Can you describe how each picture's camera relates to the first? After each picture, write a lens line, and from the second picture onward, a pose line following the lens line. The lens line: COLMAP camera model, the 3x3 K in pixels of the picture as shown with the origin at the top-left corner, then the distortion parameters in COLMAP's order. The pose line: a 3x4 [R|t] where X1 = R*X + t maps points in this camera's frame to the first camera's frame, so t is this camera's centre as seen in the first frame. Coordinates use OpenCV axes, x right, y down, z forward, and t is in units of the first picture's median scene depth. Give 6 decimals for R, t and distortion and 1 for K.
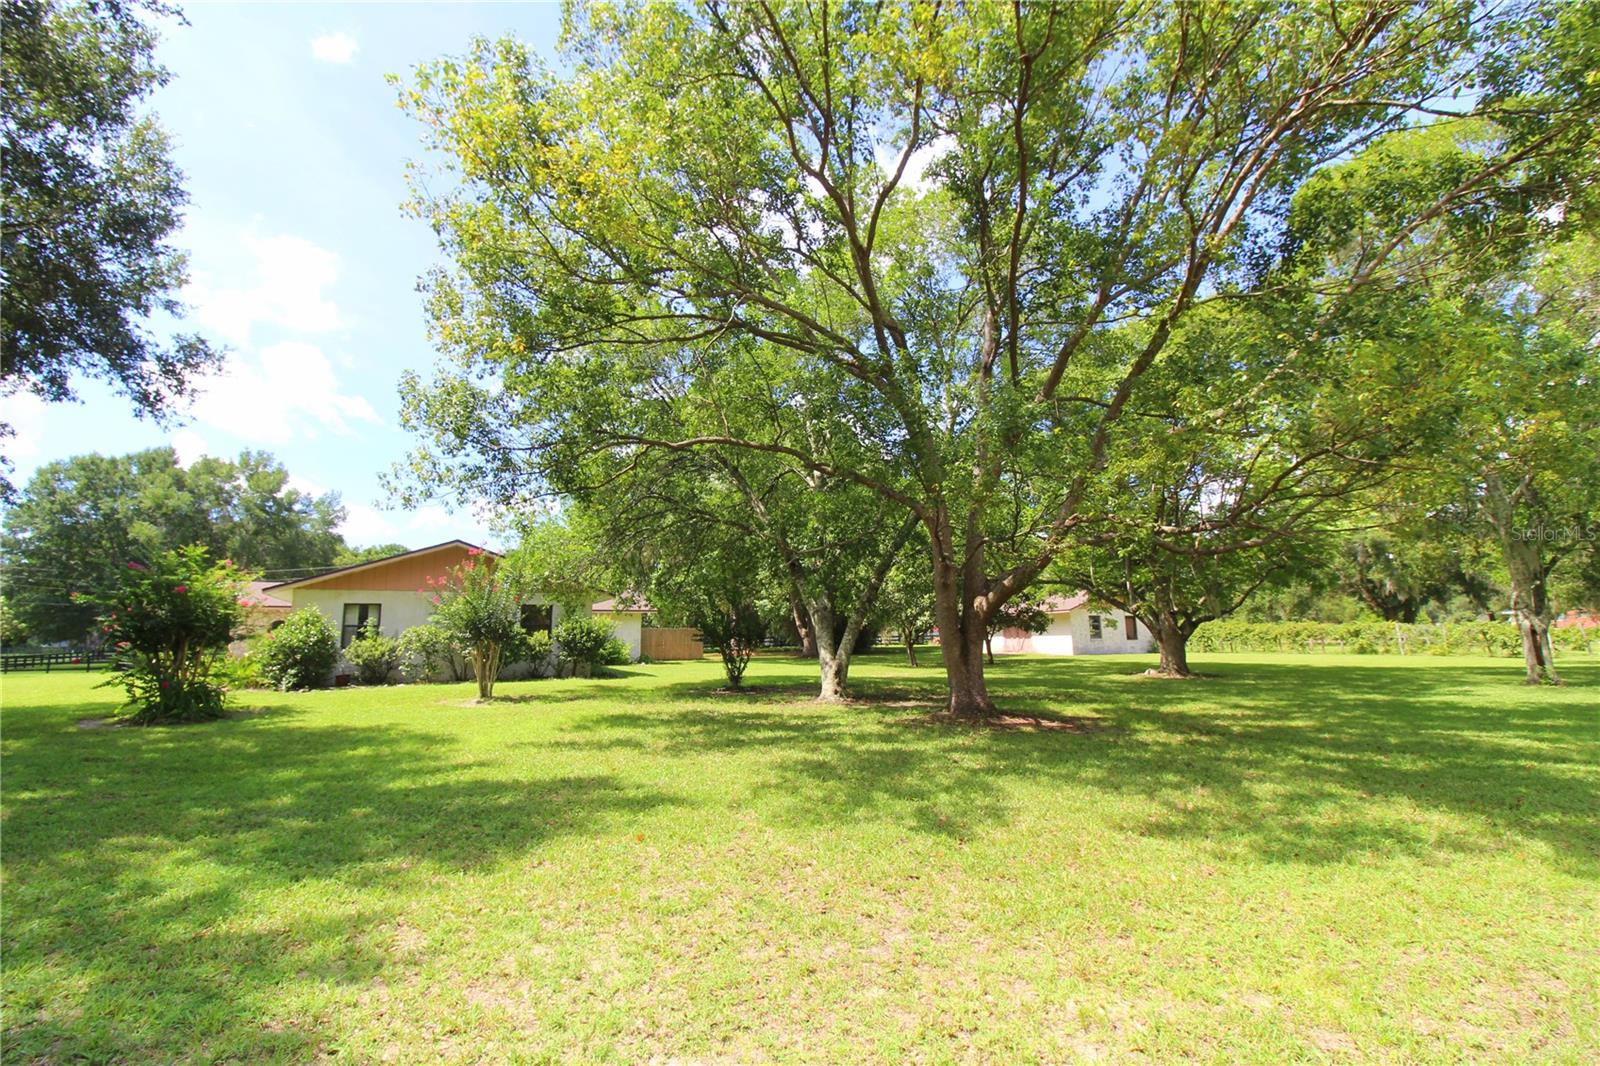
lens RADIAL K [[735.4, 0, 794.3], [0, 735.4, 534.9], [0, 0, 1]] dist [-0.004198, -0.011394]
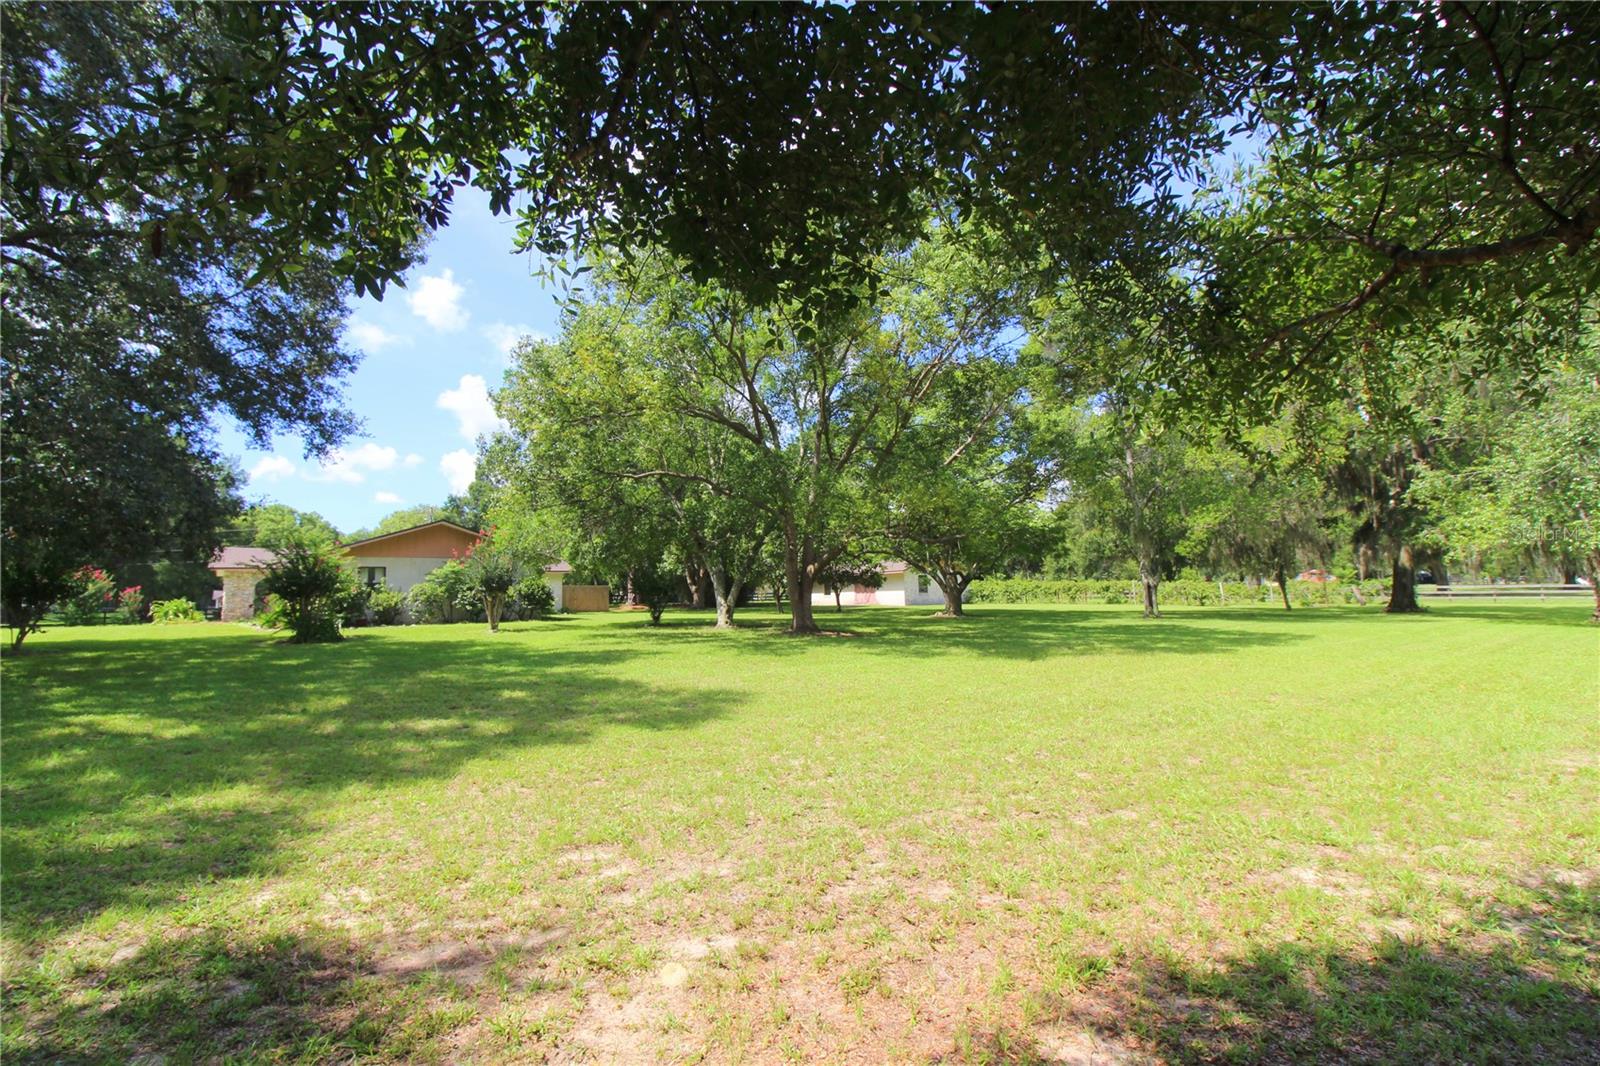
lens RADIAL K [[735.4, 0, 797.0], [0, 735.4, 532.4], [0, 0, 1]] dist [-0.004198, -0.011394]
pose [[0.985911, 0.010290, 0.166955, -0.044601], [-0.019011, 0.998532, 0.050719, -0.048449], [-0.166188, -0.053179, 0.984659, -0.419981]]
